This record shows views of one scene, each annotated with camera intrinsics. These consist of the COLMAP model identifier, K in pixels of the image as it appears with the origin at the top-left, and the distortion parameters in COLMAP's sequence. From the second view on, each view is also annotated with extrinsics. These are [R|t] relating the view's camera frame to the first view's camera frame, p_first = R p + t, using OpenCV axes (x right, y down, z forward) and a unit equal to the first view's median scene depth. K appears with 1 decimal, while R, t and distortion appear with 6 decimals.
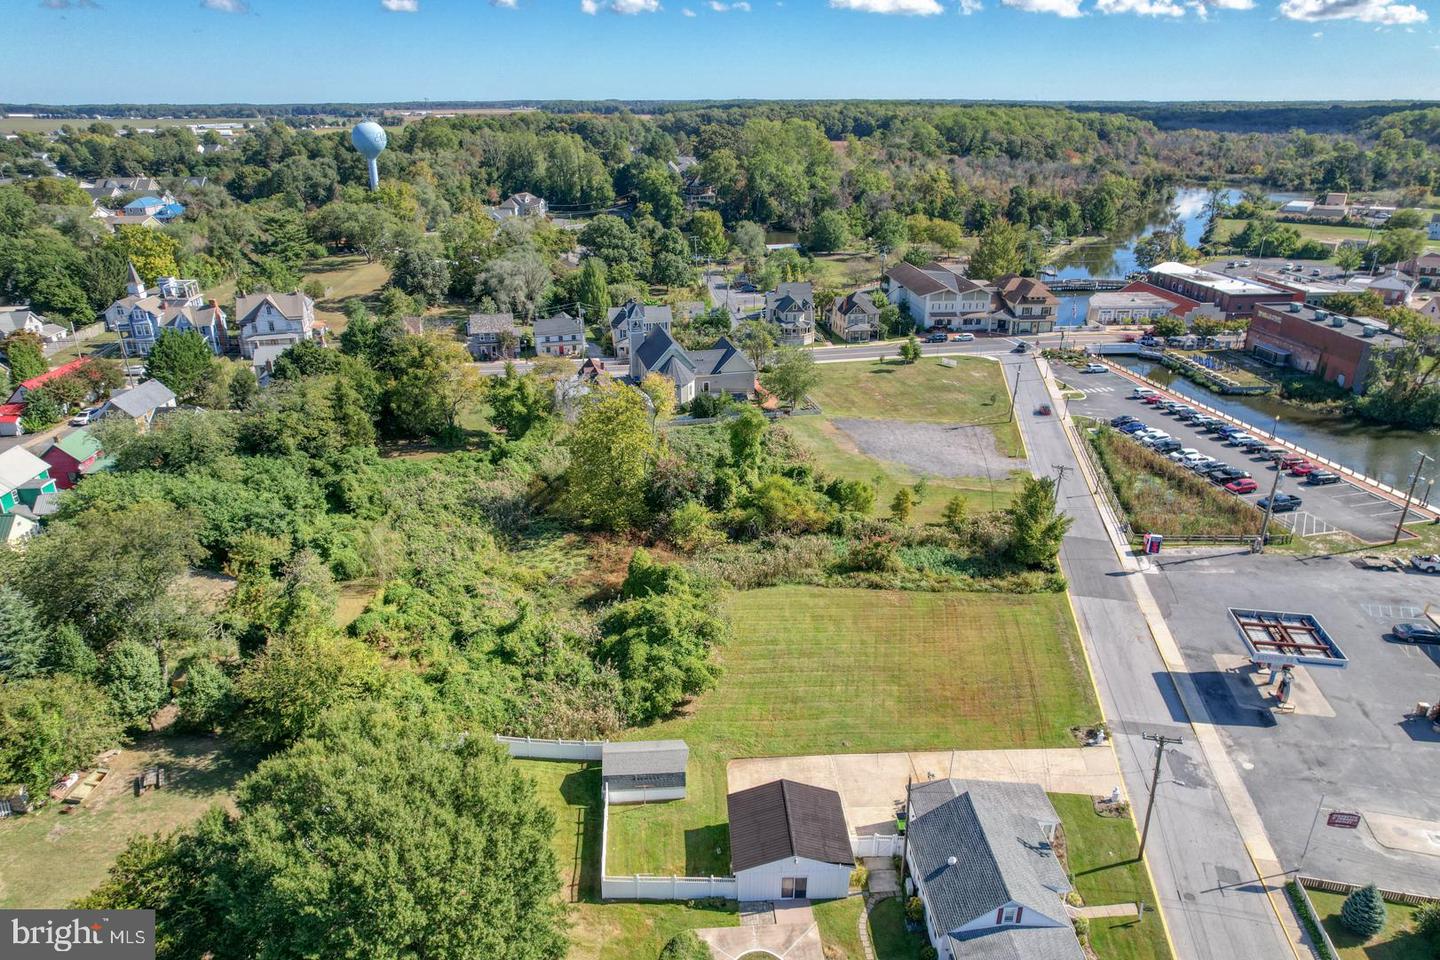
lens RADIAL K [[913.0, 0, 713.2], [0, 913.0, 477.6], [0, 0, 1]] dist [-0.071813, 0.058310]
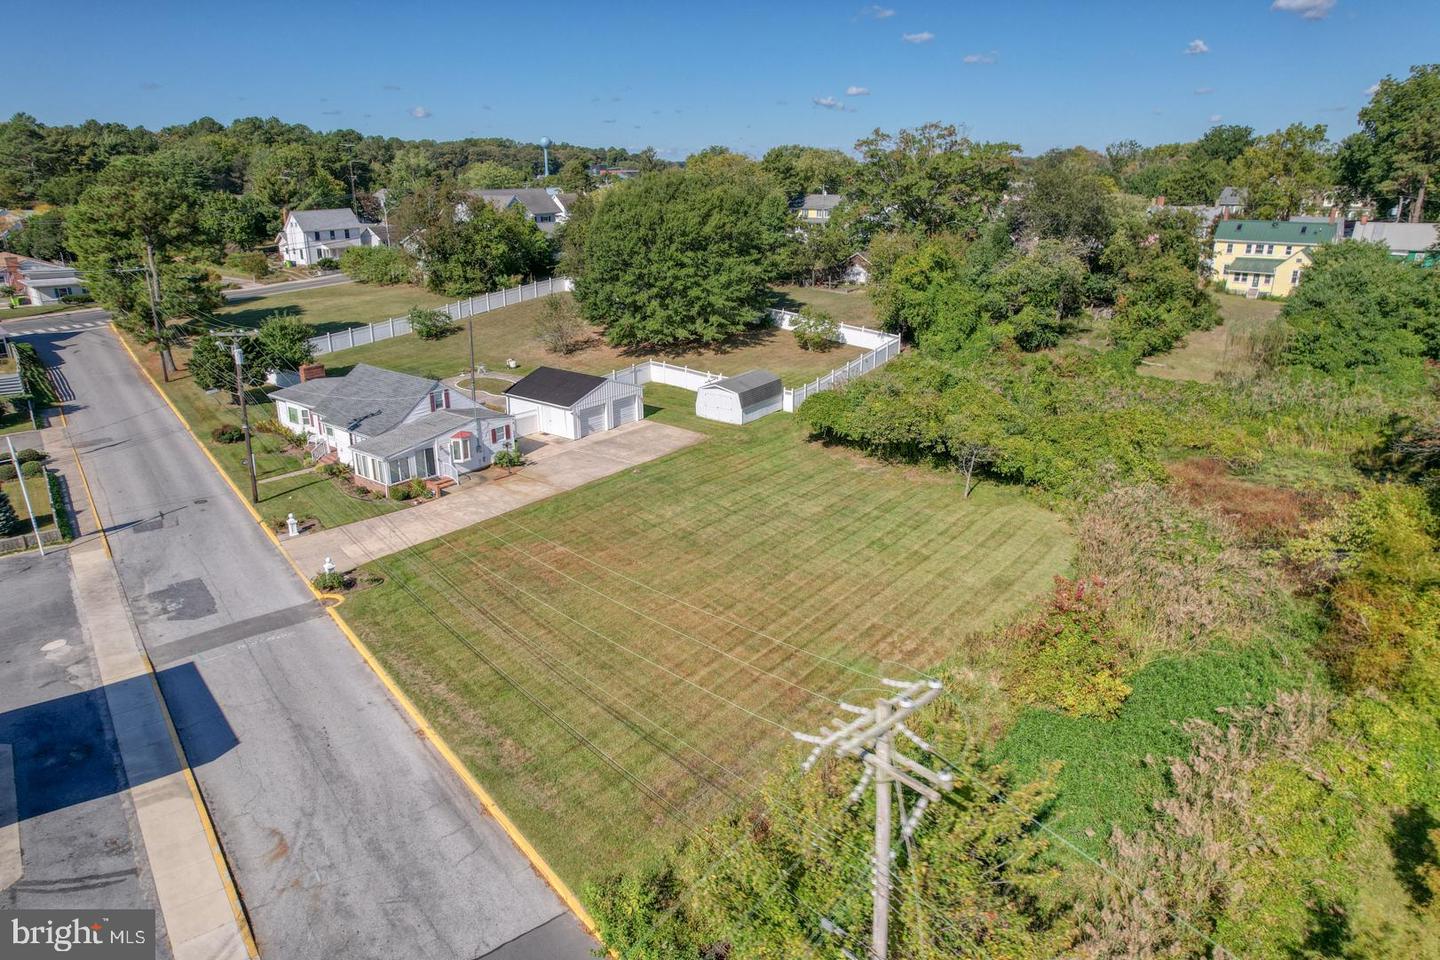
lens RADIAL K [[913.0, 0, 713.2], [0, 913.0, 477.6], [0, 0, 1]] dist [-0.071813, 0.058310]
pose [[-0.643569, 0.249392, -0.723618, 0.645527], [-0.289454, 0.795907, 0.531740, -0.137082], [0.708545, 0.551666, -0.440034, 1.330621]]
